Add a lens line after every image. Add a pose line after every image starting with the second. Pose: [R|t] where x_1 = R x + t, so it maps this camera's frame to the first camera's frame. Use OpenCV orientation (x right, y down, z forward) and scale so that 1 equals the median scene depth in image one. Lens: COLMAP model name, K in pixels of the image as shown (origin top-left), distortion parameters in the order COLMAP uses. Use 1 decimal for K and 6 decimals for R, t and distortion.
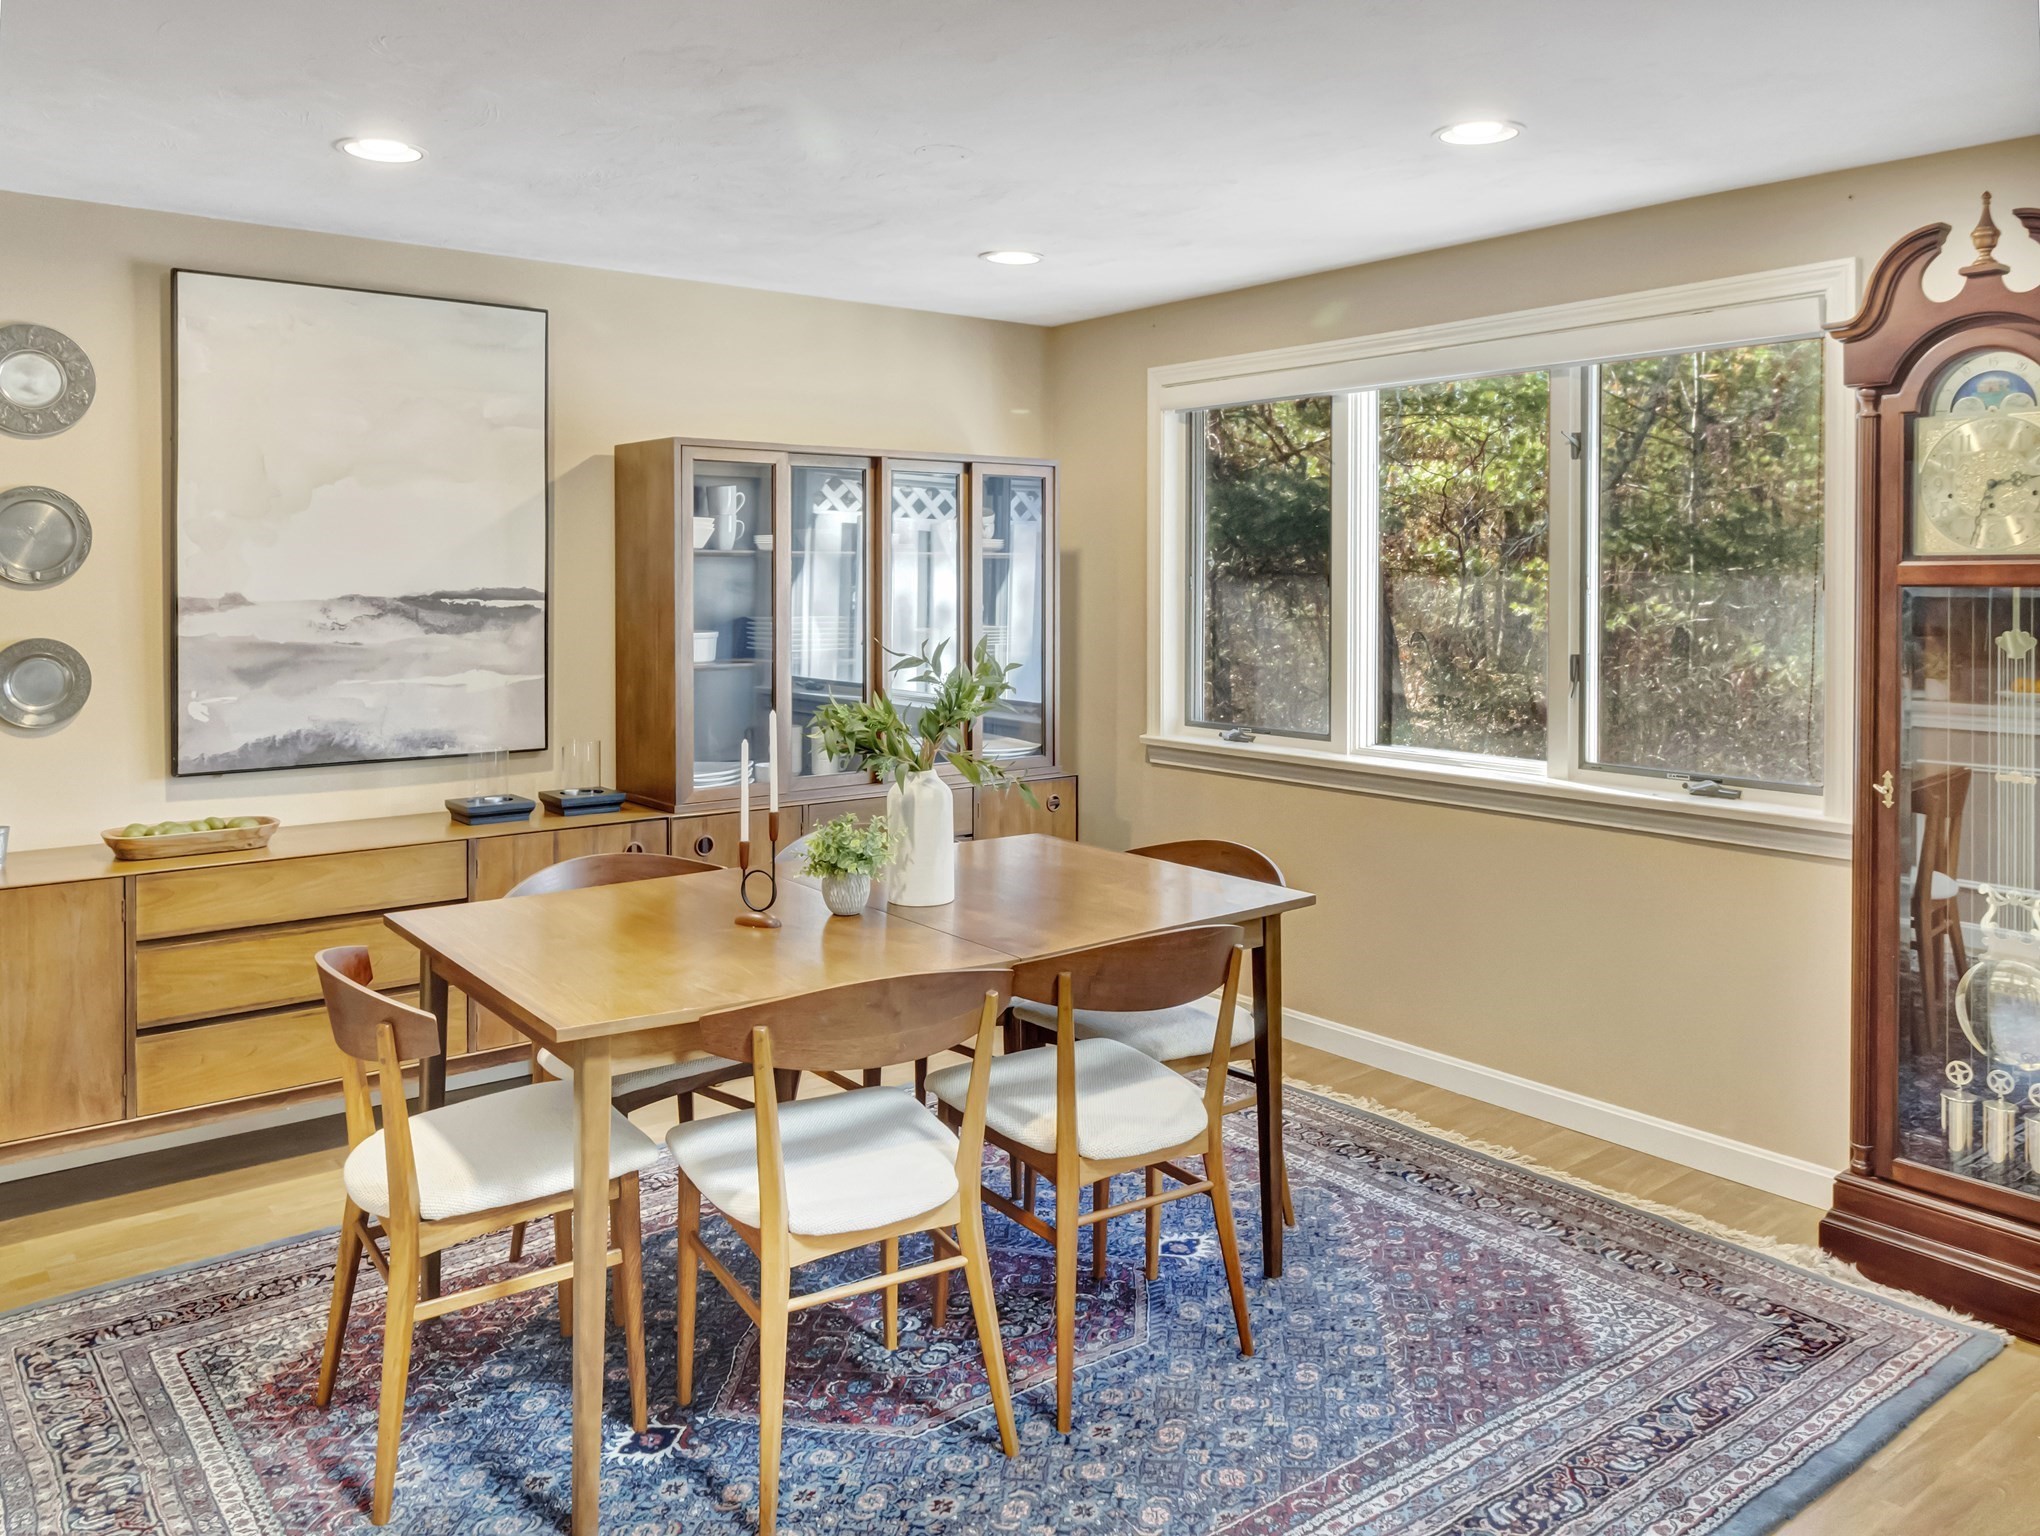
lens RADIAL K [[1538.2, 0, 1029.5], [0, 1538.2, 595.0], [0, 0, 1]] dist [0.001629, 0.003687]
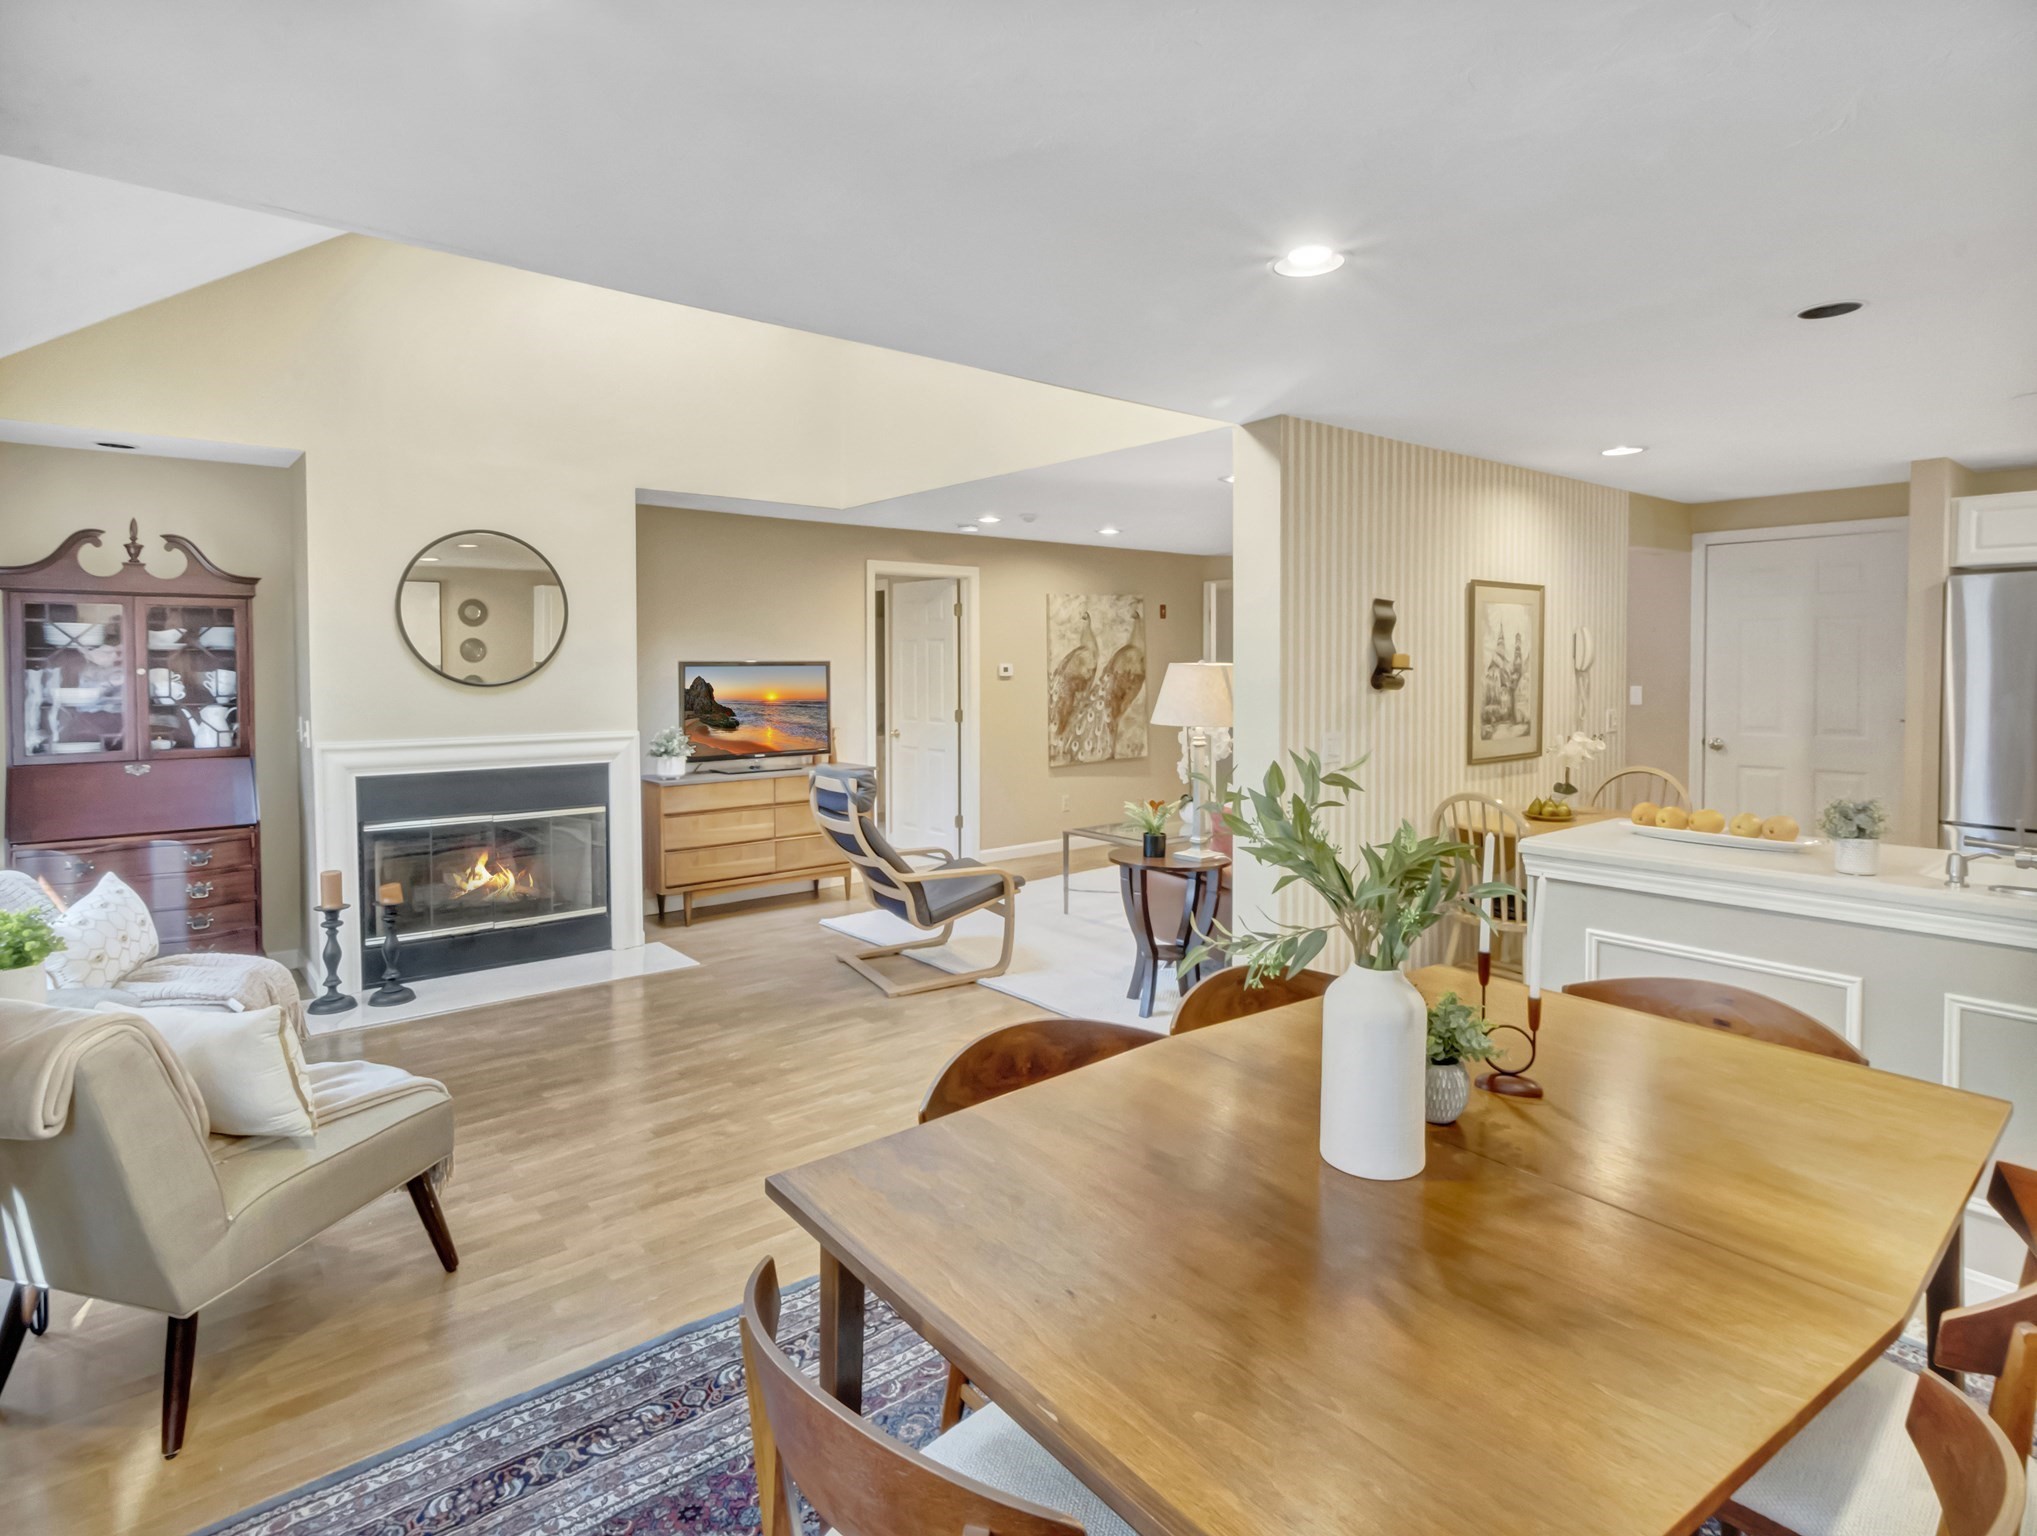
lens RADIAL K [[1088.8, 0, 1023.0], [0, 1088.8, 671.1], [0, 0, 1]] dist [0.012697, 0.000781]
pose [[-0.999897, 0.001991, -0.014236, 0.066490], [0.001717, 0.999813, 0.019279, -0.016402], [0.014272, 0.019253, -0.999713, 1.124256]]
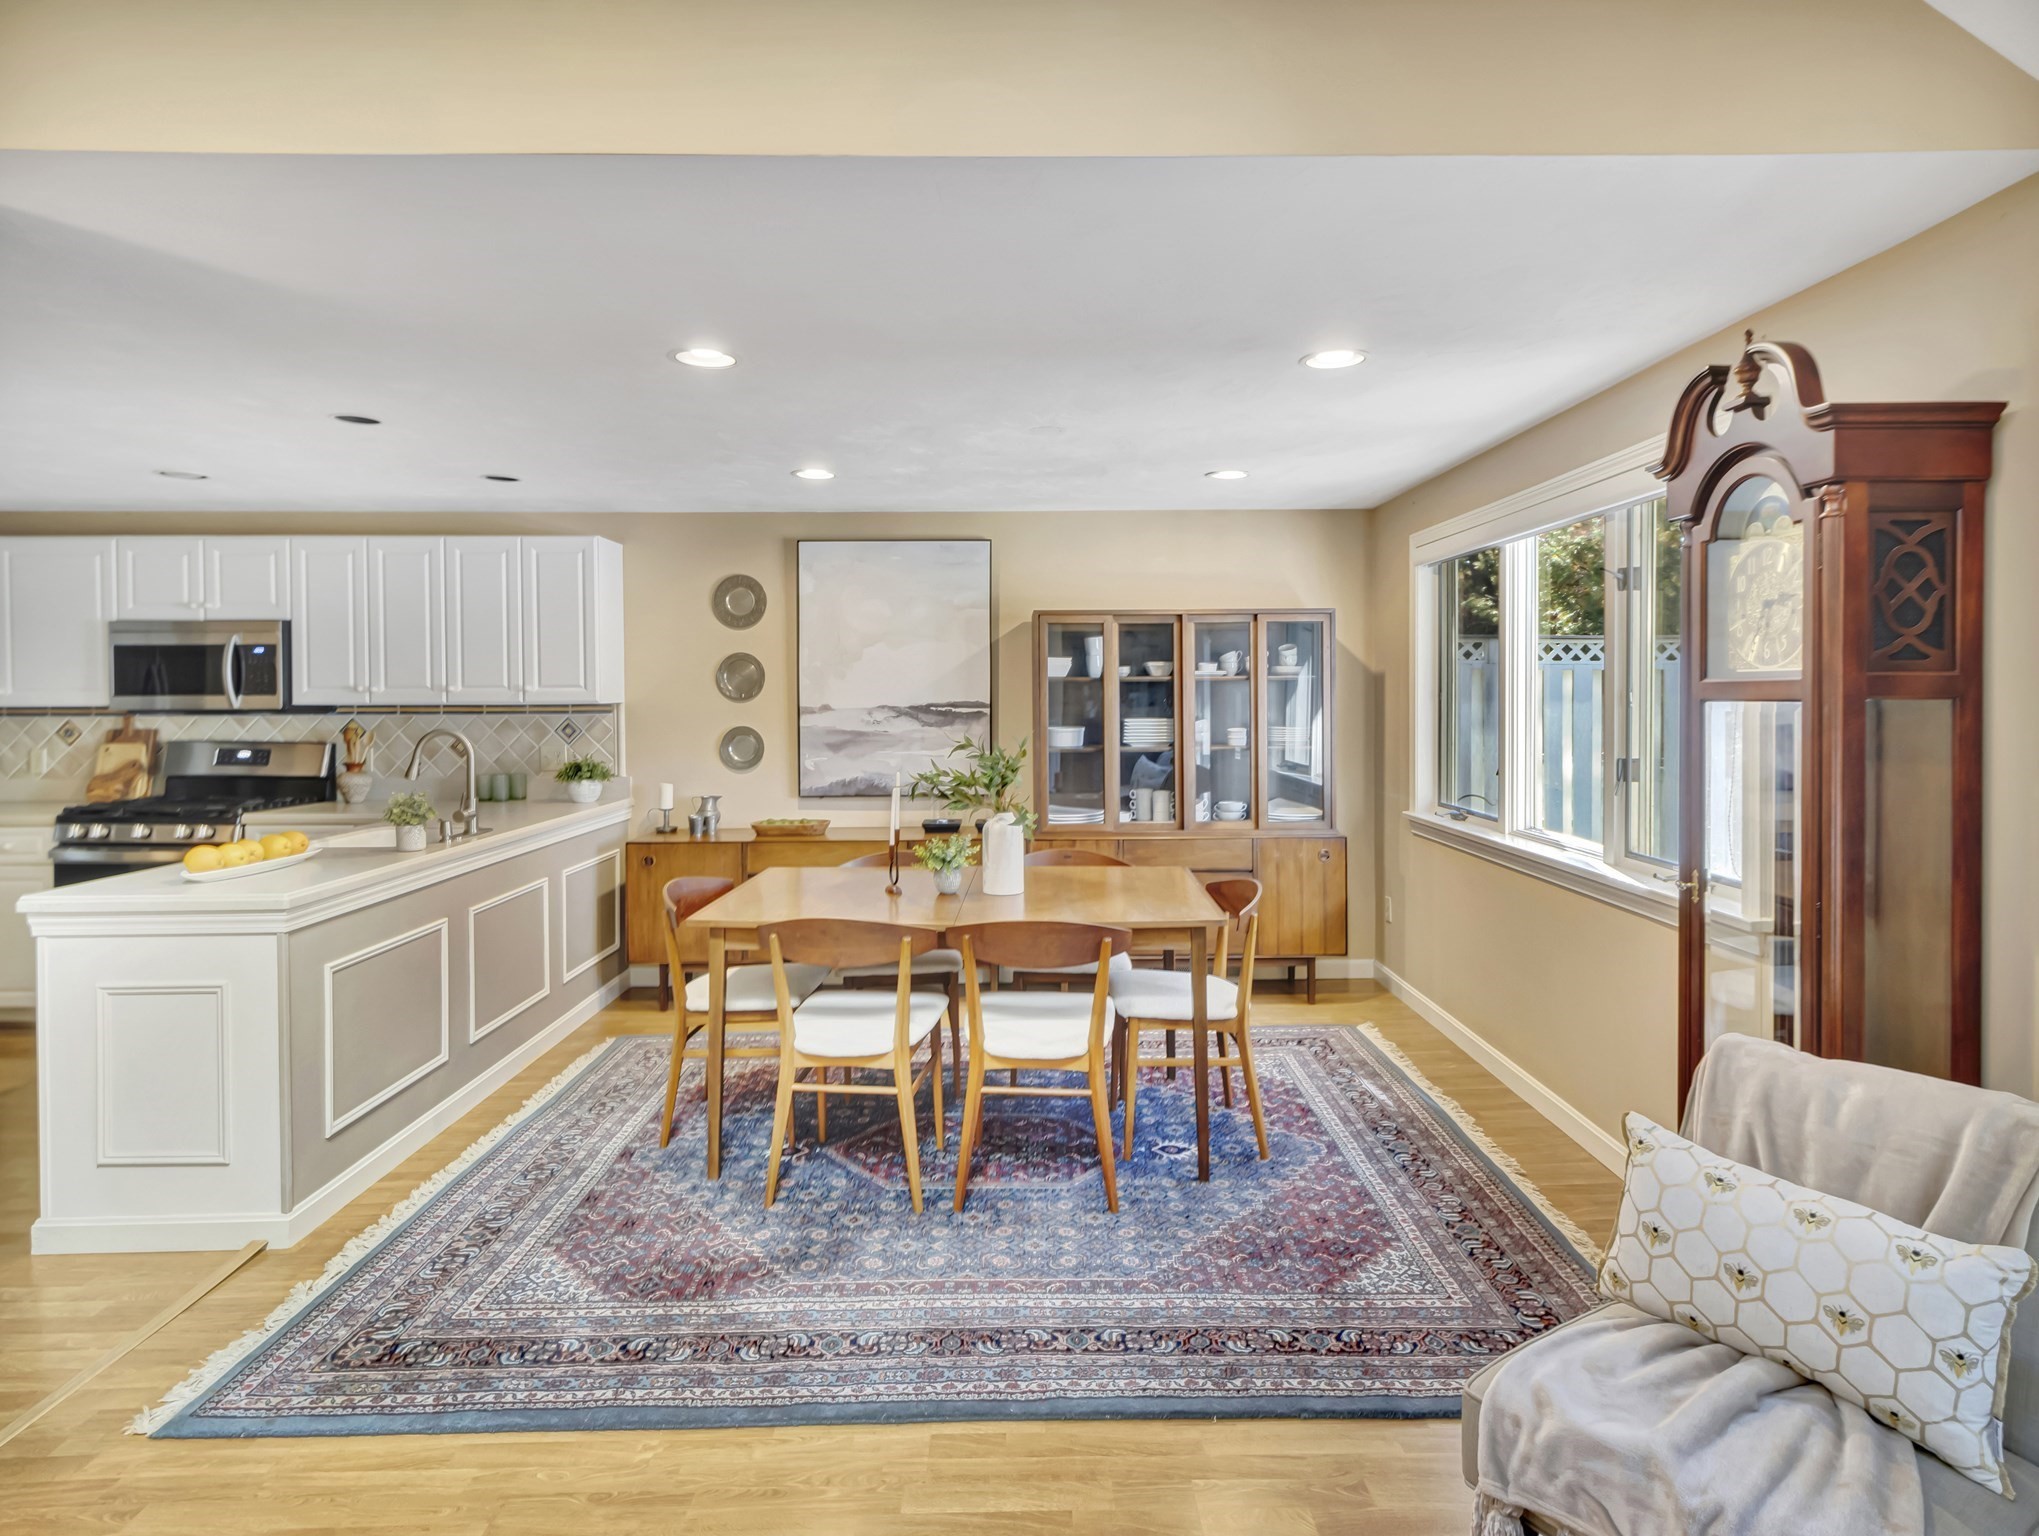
lens RADIAL K [[1084.4, 0, 1034.8], [0, 1084.4, 701.7], [0, 0, 1]] dist [0.010229, -0.000975]
pose [[0.791756, -0.000069, -0.610837, 0.508328], [-0.000180, 1.000000, -0.000347, -0.003788], [0.610837, 0.000385, 0.791756, 0.077106]]
